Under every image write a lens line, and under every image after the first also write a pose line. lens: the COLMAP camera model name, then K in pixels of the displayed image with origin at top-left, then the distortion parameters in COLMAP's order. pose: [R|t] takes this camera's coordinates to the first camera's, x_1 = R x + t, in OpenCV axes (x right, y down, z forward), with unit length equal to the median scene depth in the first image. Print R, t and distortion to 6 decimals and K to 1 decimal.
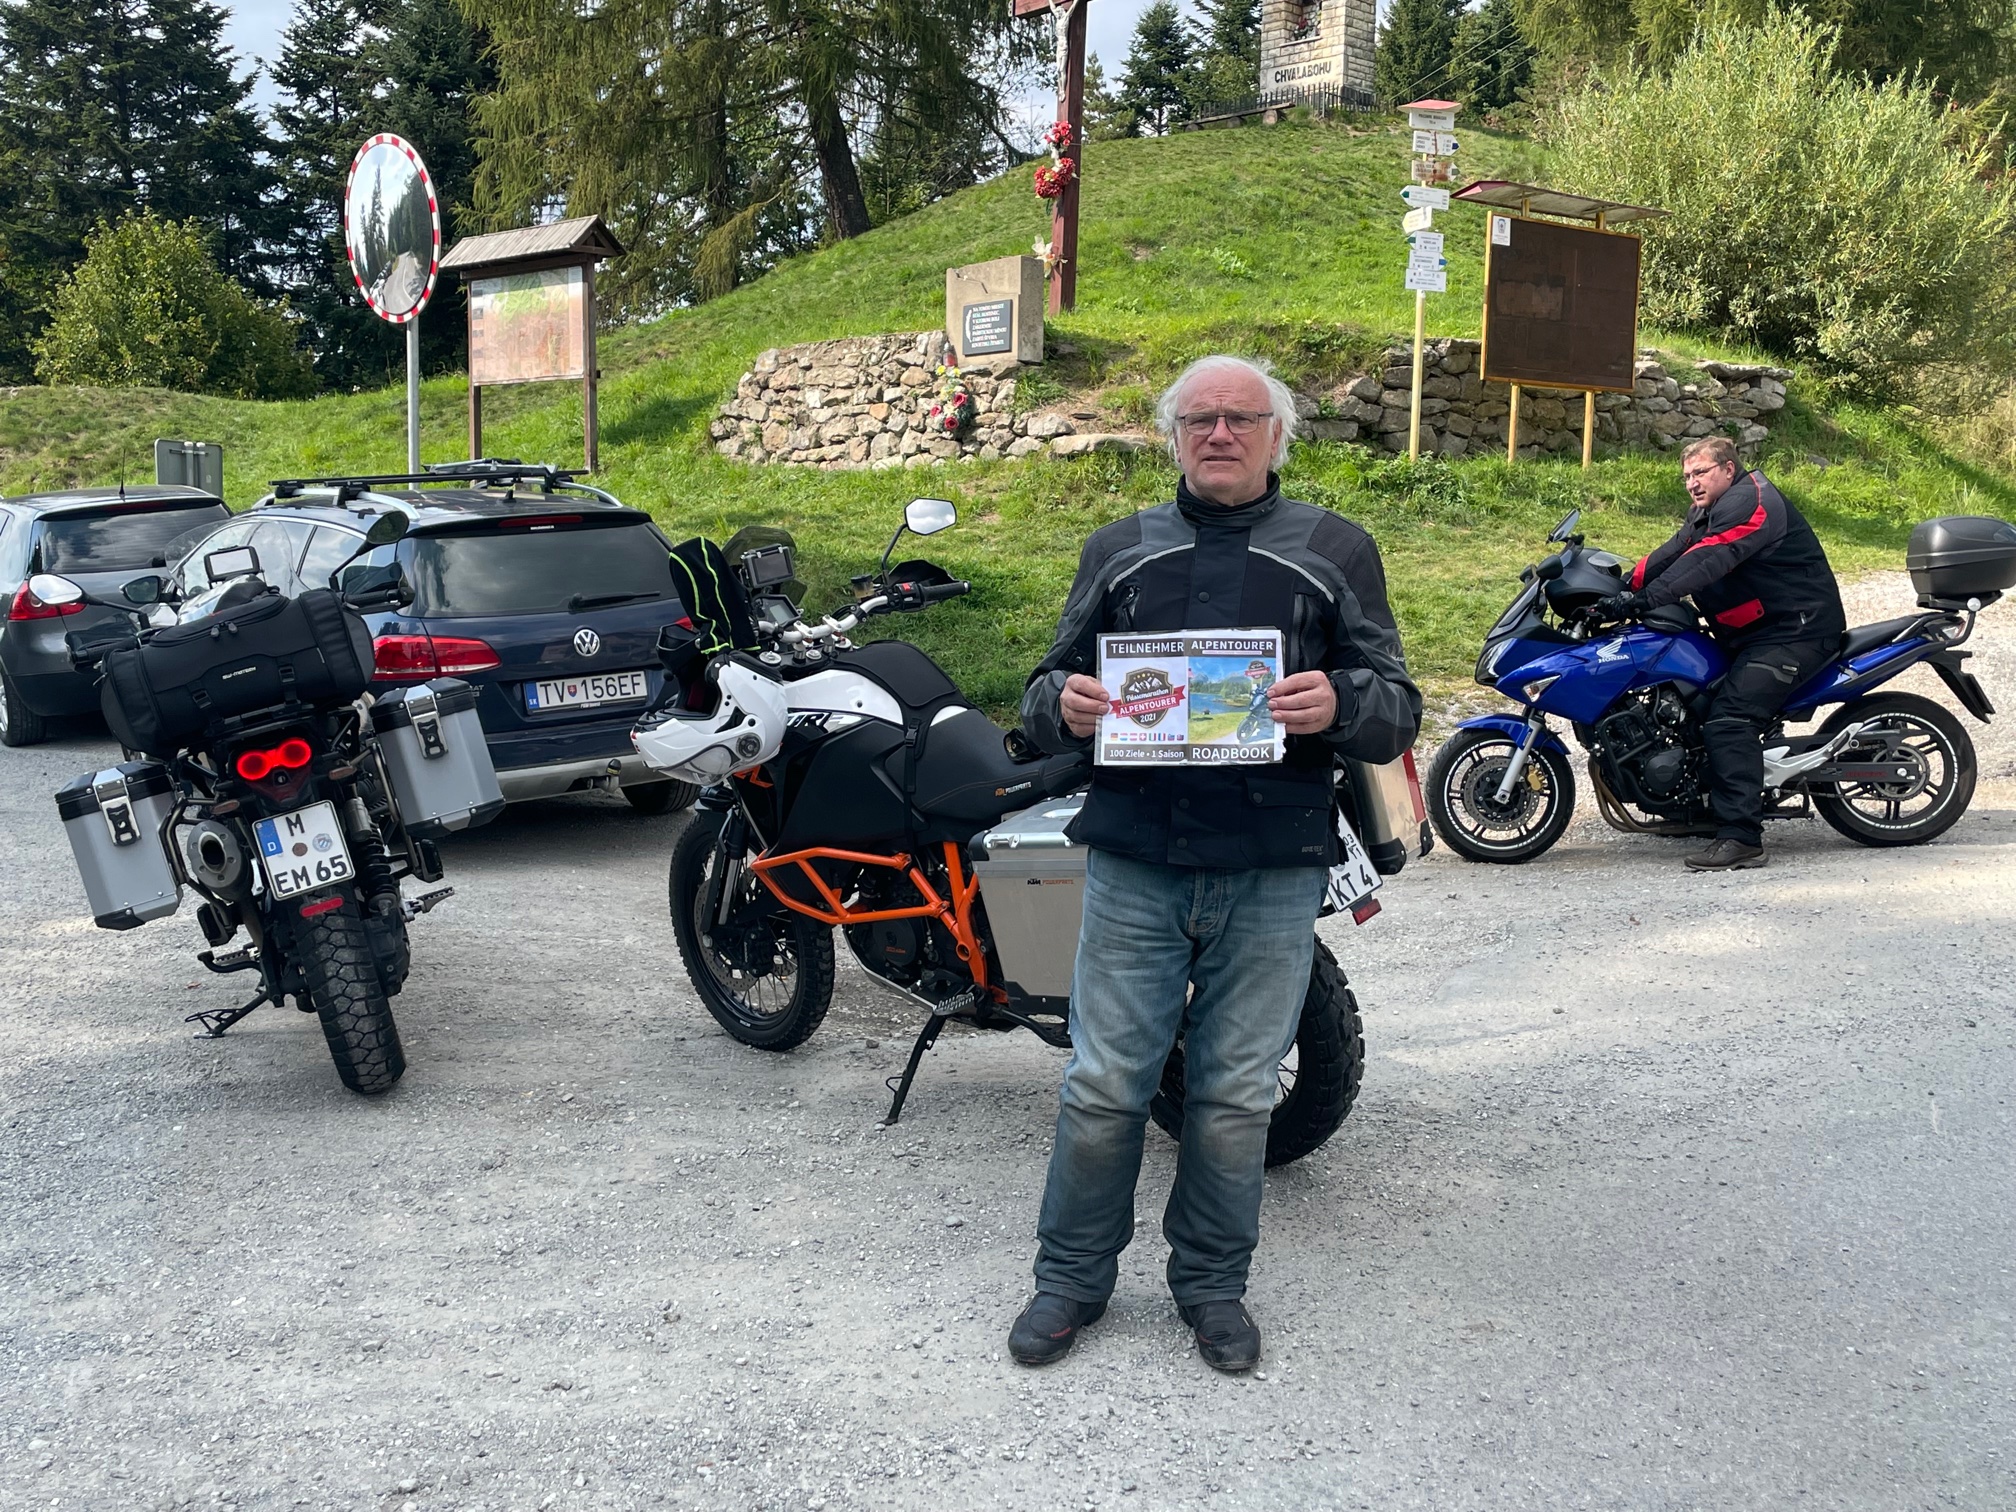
lens RADIAL K [[2054.1, 0, 1008.0], [0, 2054.1, 756.0], [0, 0, 1]] dist [0.110445, -0.163418]
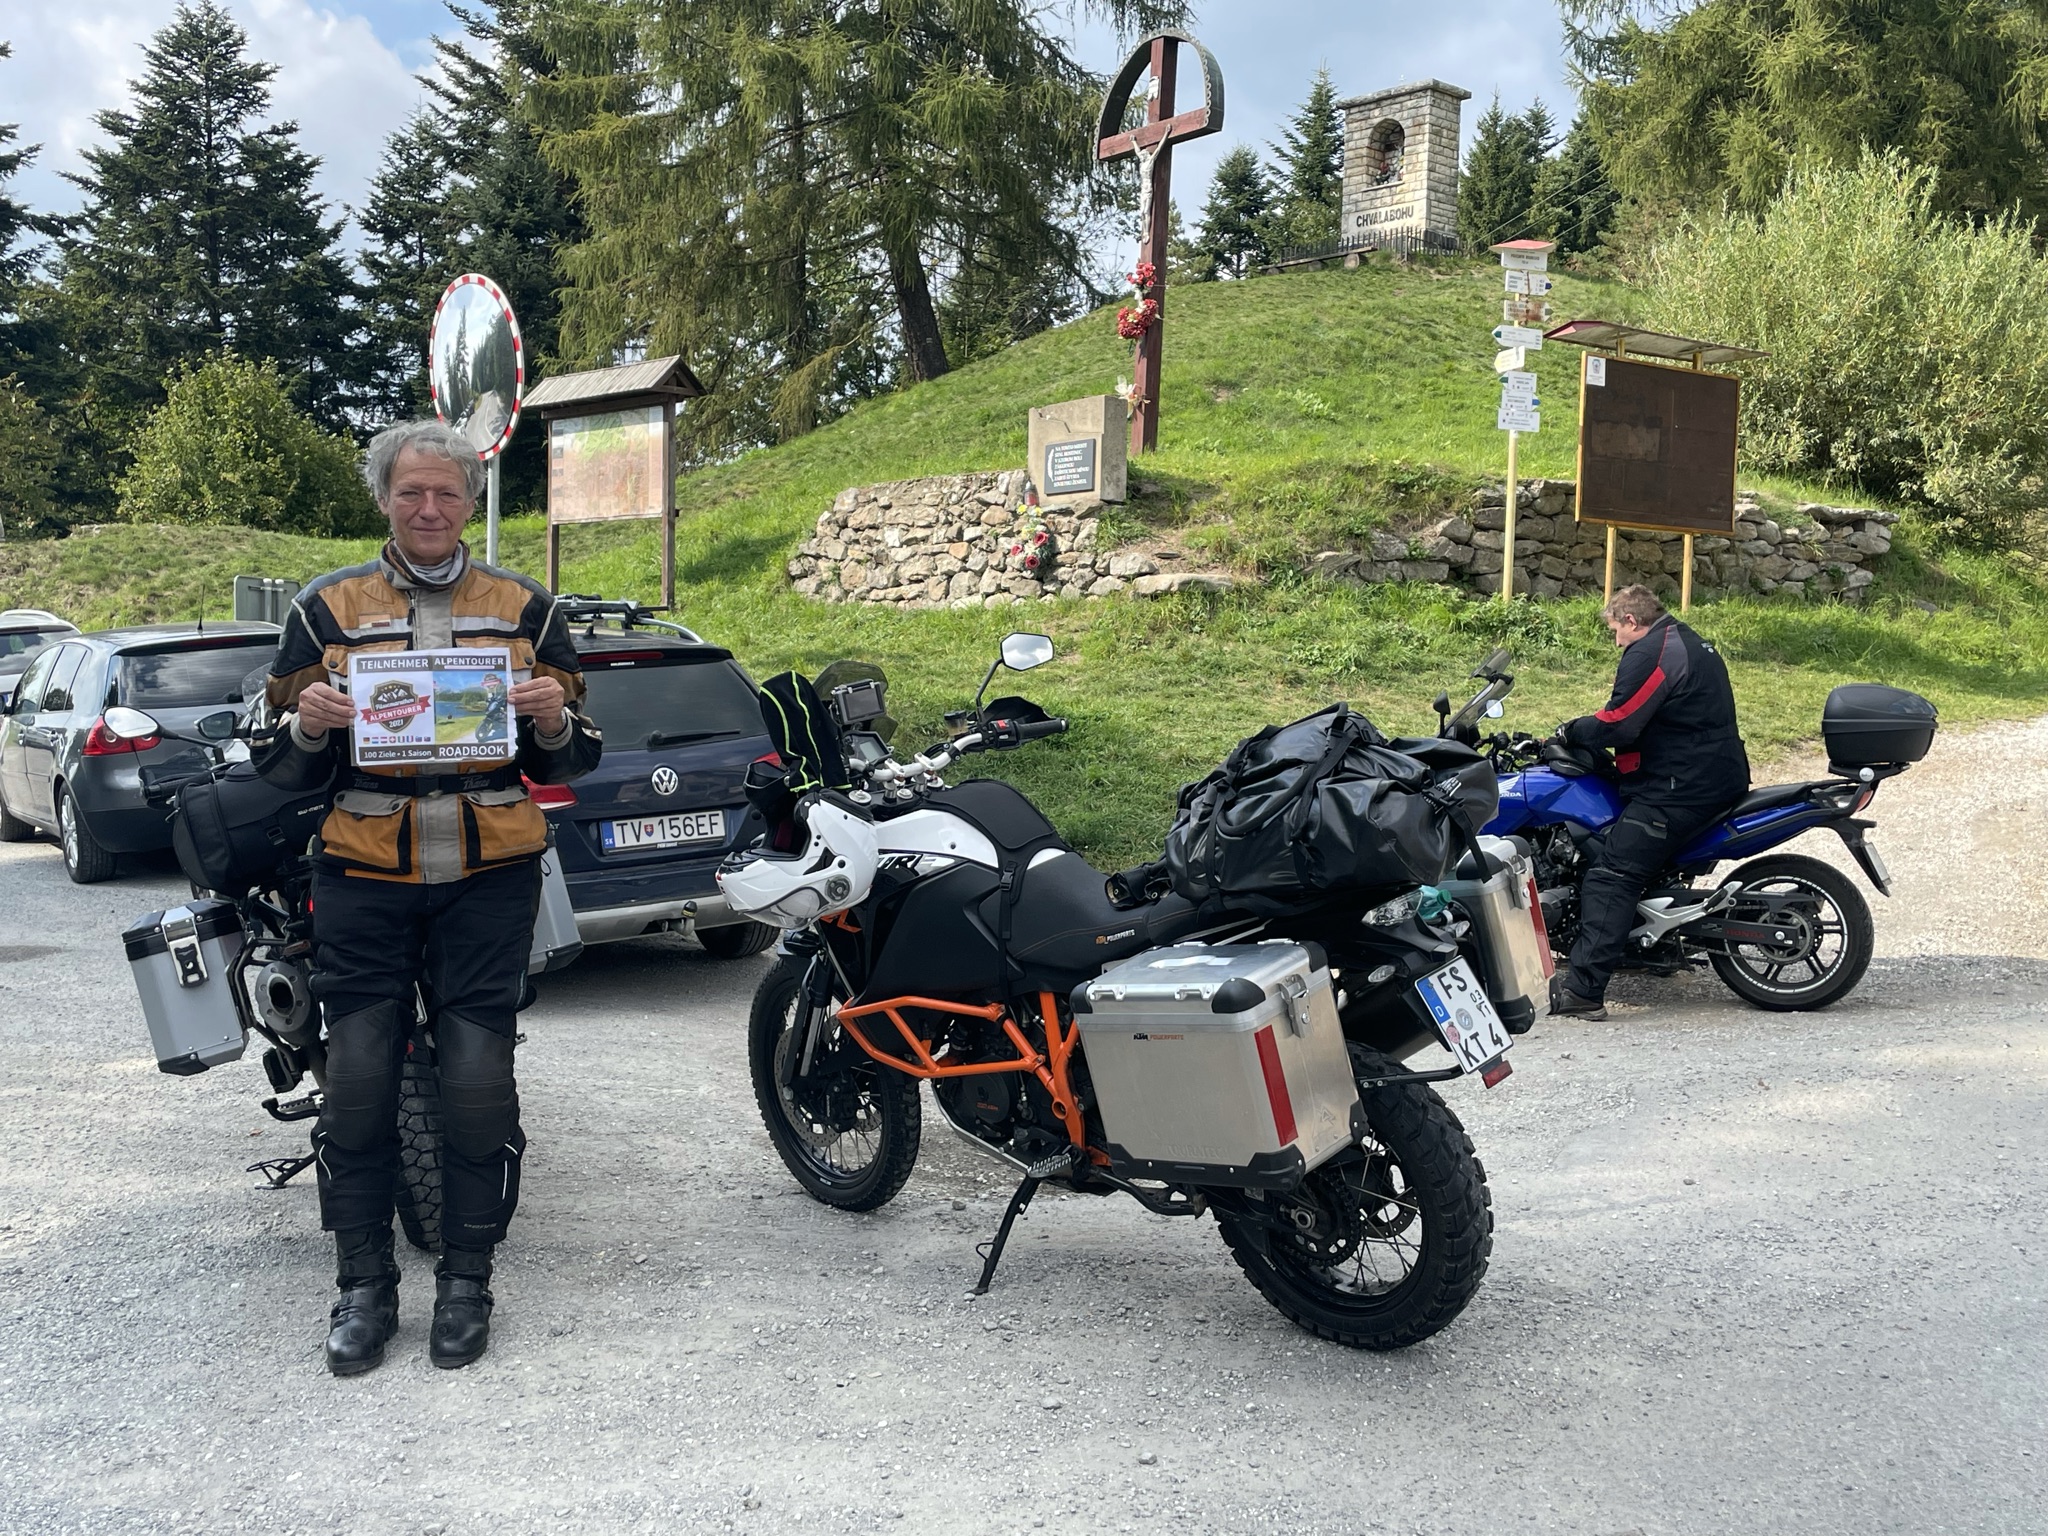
lens RADIAL K [[2088.5, 0, 1011.7], [0, 2088.5, 774.0], [0, 0, 1]] dist [0.112498, -0.174828]
pose [[0.999441, 0.008585, -0.032309, -0.004120], [-0.010529, 0.998113, -0.060495, -0.000048], [0.031728, 0.060802, 0.997645, 0.008683]]
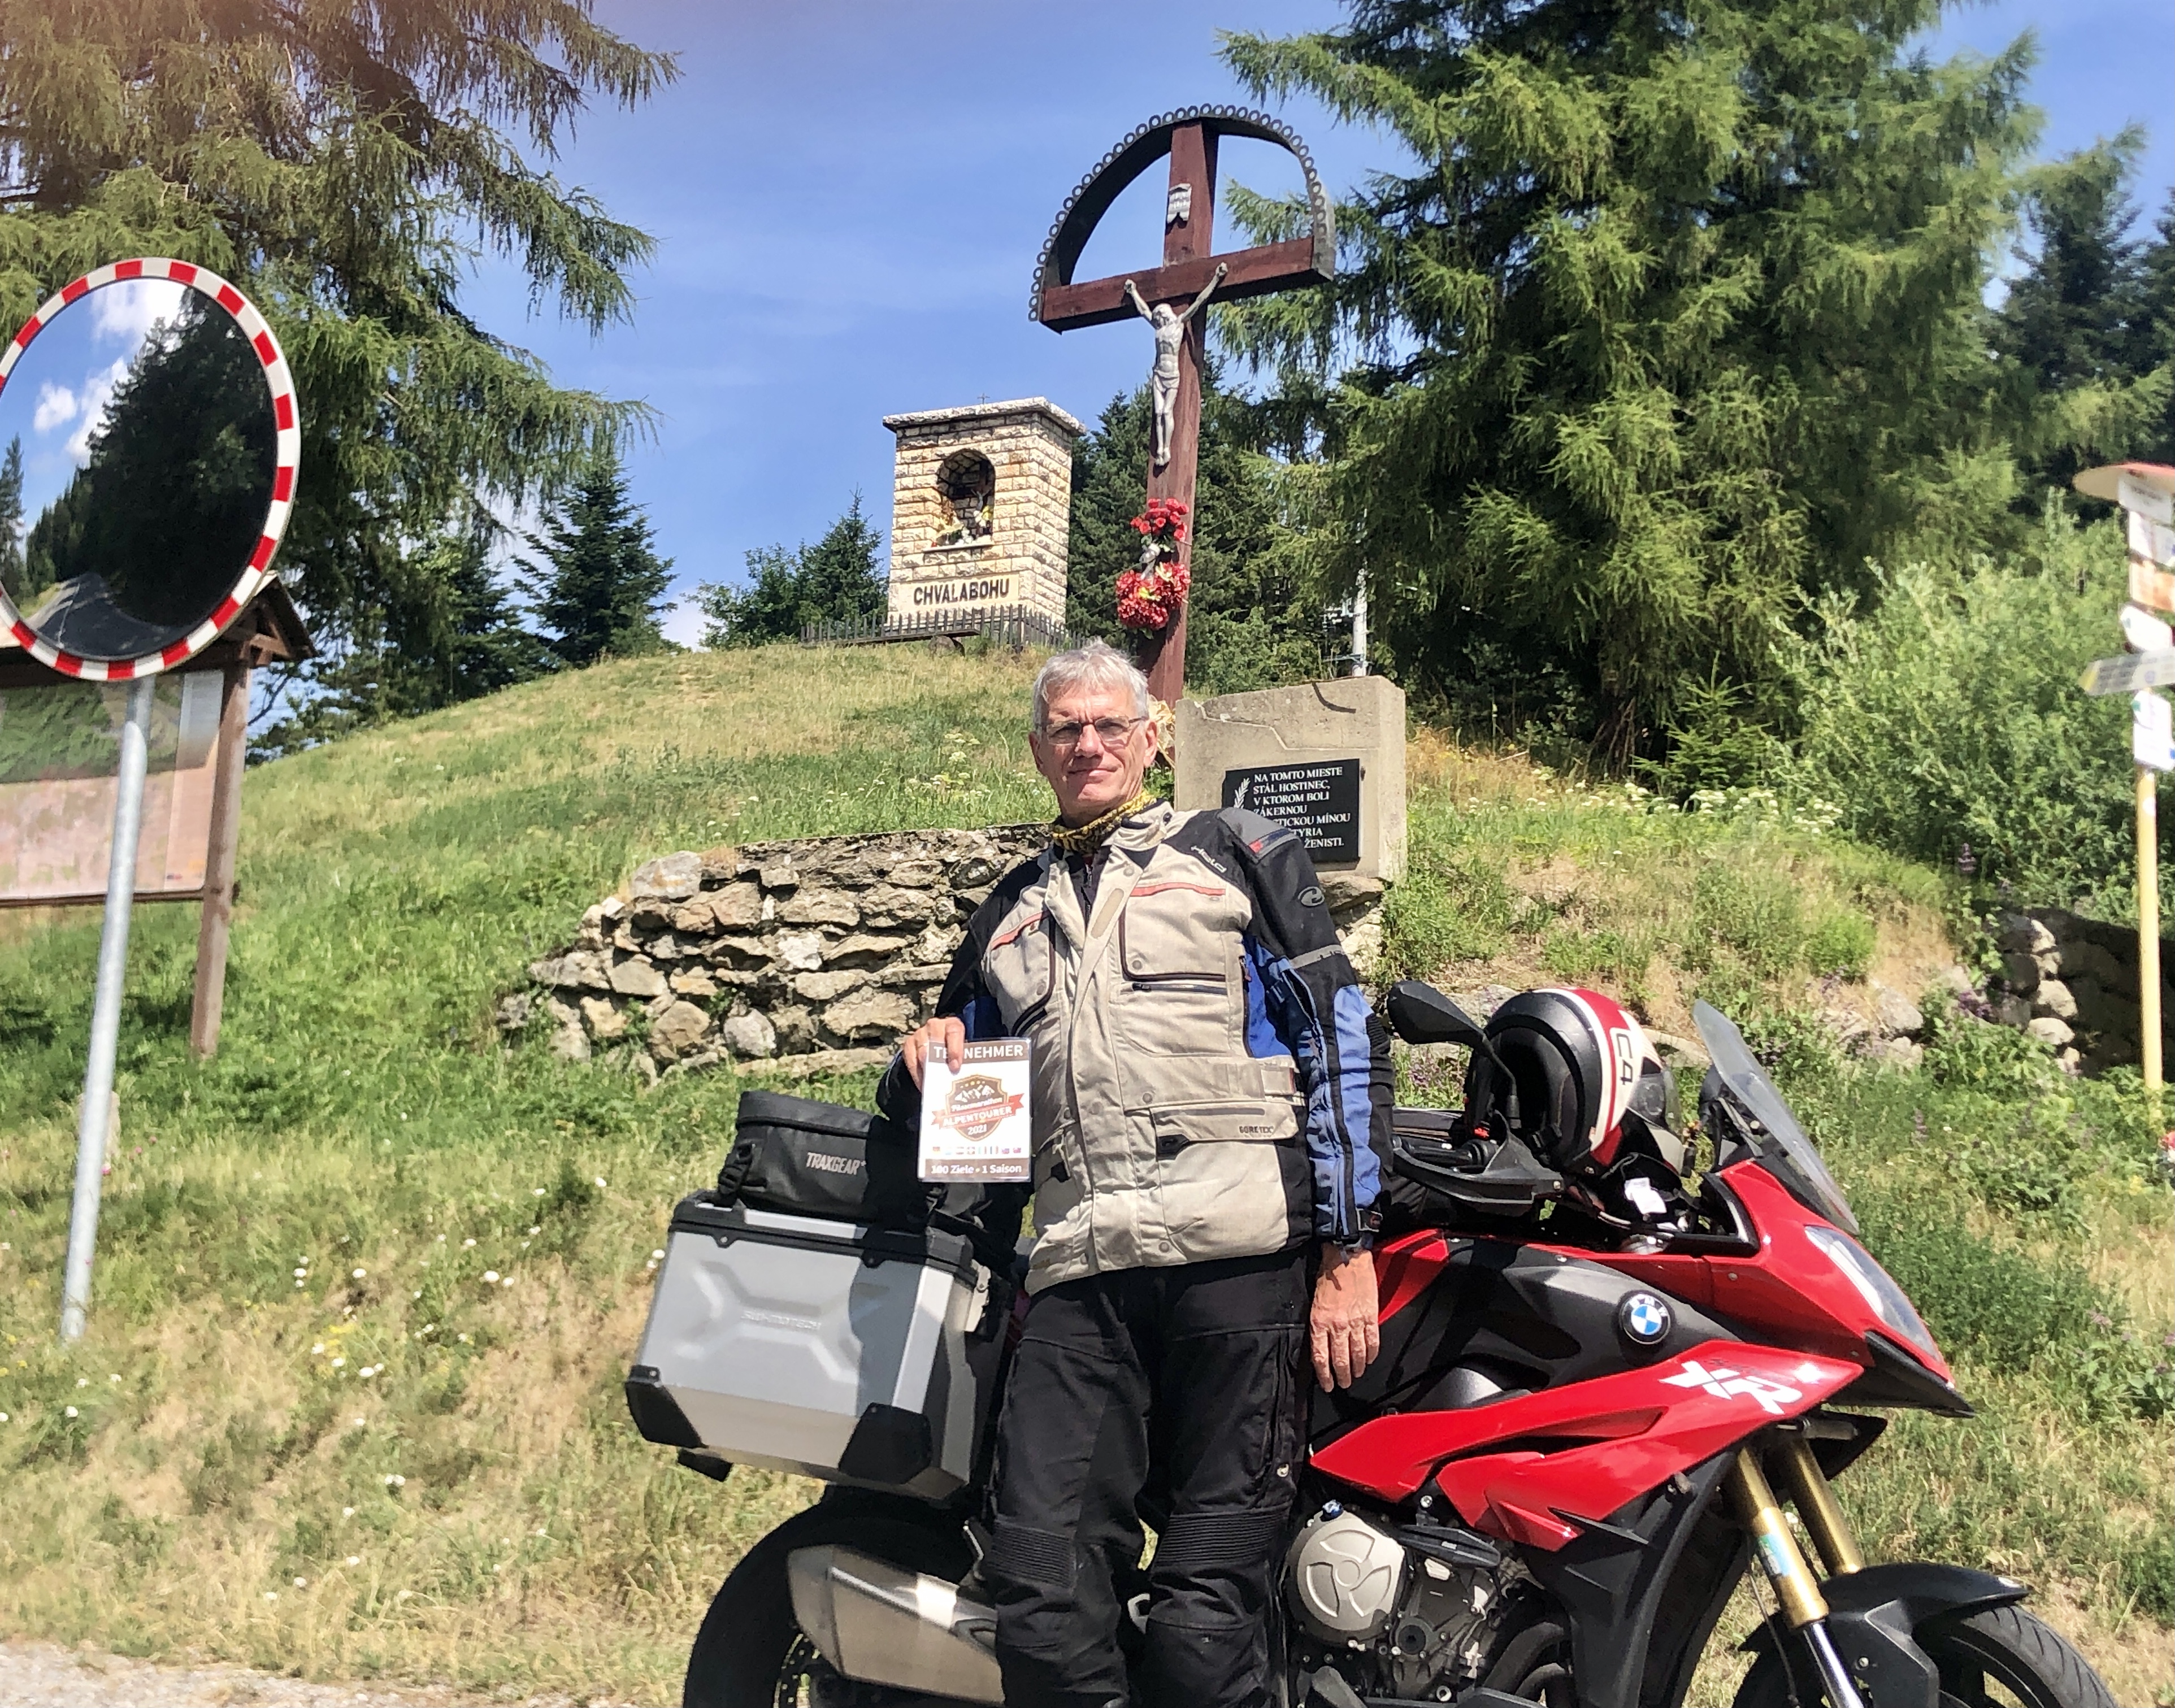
lens RADIAL K [[3005.2, 0, 1018.3], [0, 3005.2, 848.2], [0, 0, 1]] dist [0.089236, -0.021811]
pose [[0.945779, 0.076440, 0.315688, -0.292604], [0.010432, 0.964264, -0.264739, -0.011460], [-0.324643, 0.253678, 0.911183, 0.368887]]
